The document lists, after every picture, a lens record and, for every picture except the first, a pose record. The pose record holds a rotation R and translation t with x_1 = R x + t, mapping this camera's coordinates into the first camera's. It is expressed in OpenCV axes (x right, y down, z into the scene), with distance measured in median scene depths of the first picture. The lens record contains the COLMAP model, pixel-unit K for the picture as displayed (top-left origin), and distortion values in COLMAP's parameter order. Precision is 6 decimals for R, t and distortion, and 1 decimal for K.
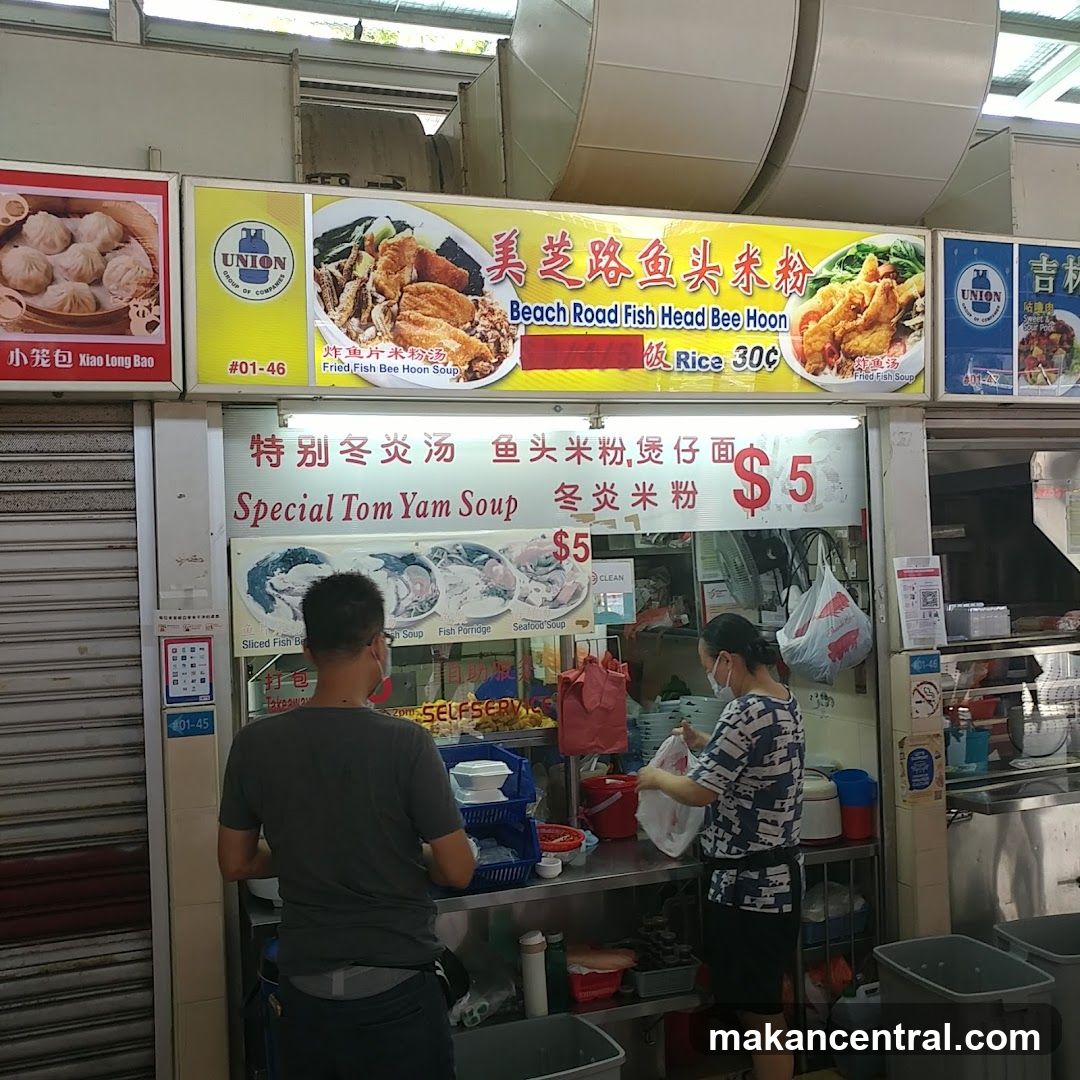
lens RADIAL K [[1210.8, 0, 544.9], [0, 1210.8, 526.0], [0, 0, 1]] dist [0.240917, -1.006382]
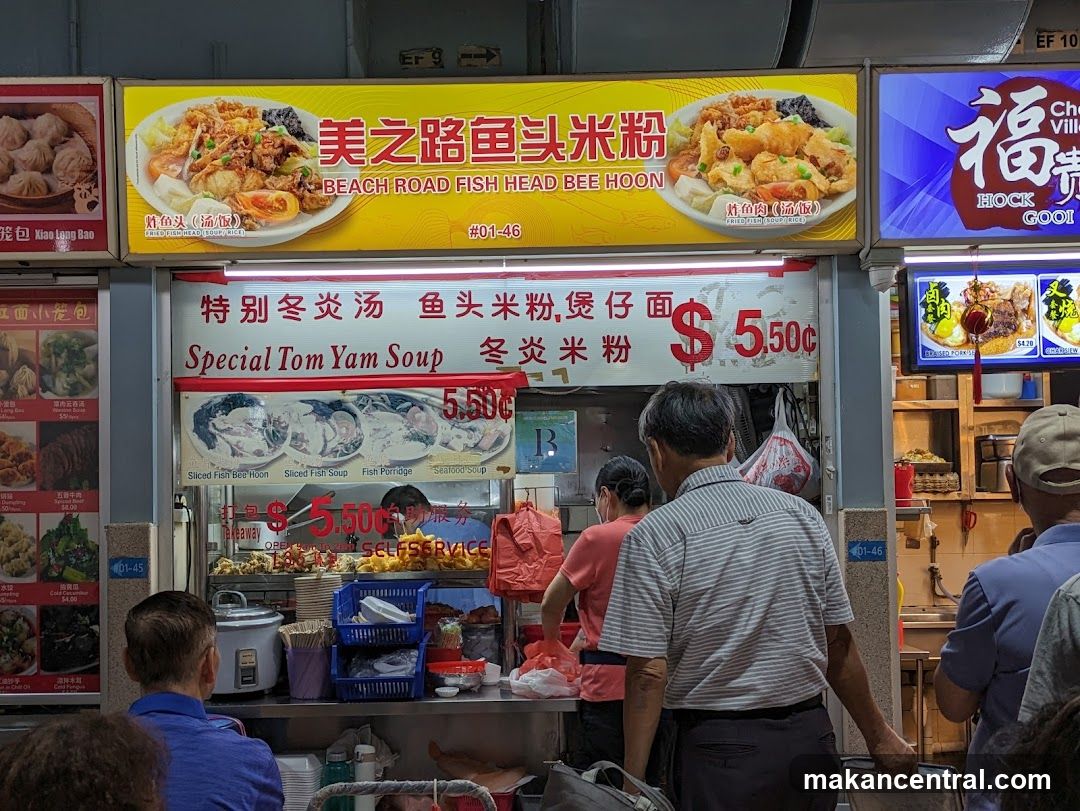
lens RADIAL K [[1503.6, 0, 536.2], [0, 1503.6, 476.0], [0, 0, 1]] dist [0.046816, 0.035275]
pose [[0.937634, 0.017884, -0.347163, 0.550966], [-0.012464, 0.999763, 0.017841, 0.066377], [0.347400, -0.012402, 0.937635, -0.235290]]
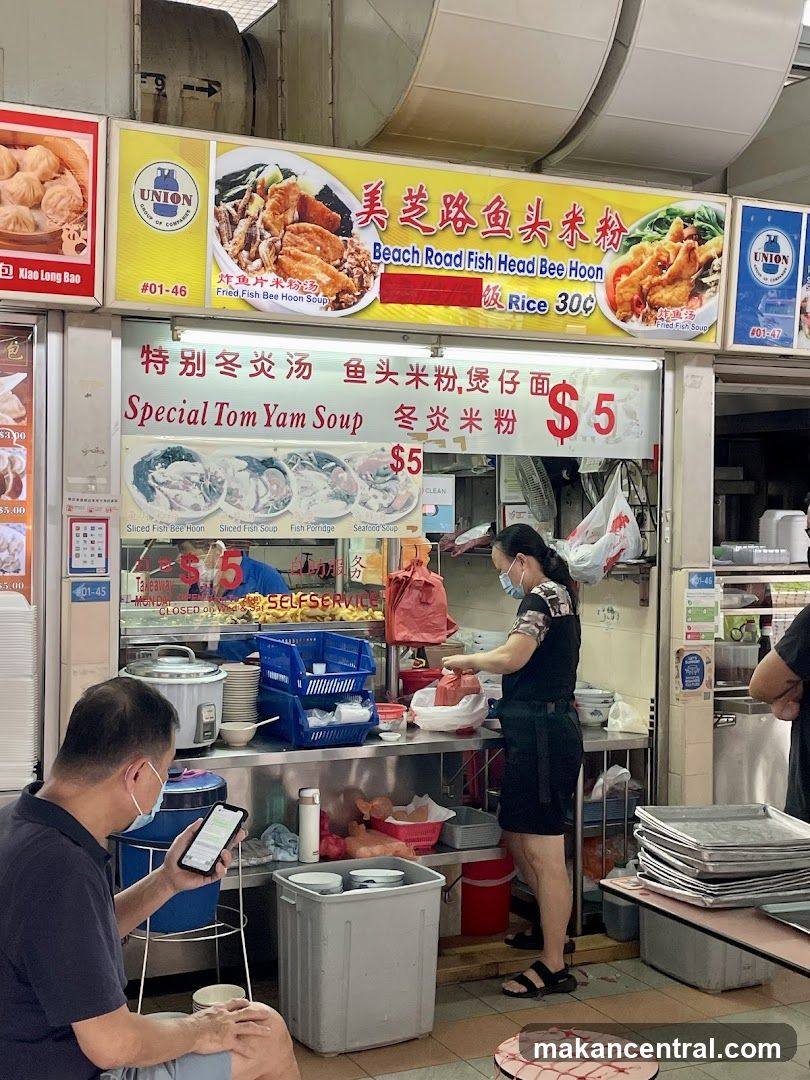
lens RADIAL K [[1503.6, 0, 434.2], [0, 1503.6, 571.8], [0, 0, 1]] dist [0.046816, 0.035275]
pose [[0.991305, 0.047725, 0.122626, -0.129523], [-0.056146, 0.996228, 0.066159, 0.027622], [-0.119006, -0.072469, 0.990245, -0.436270]]
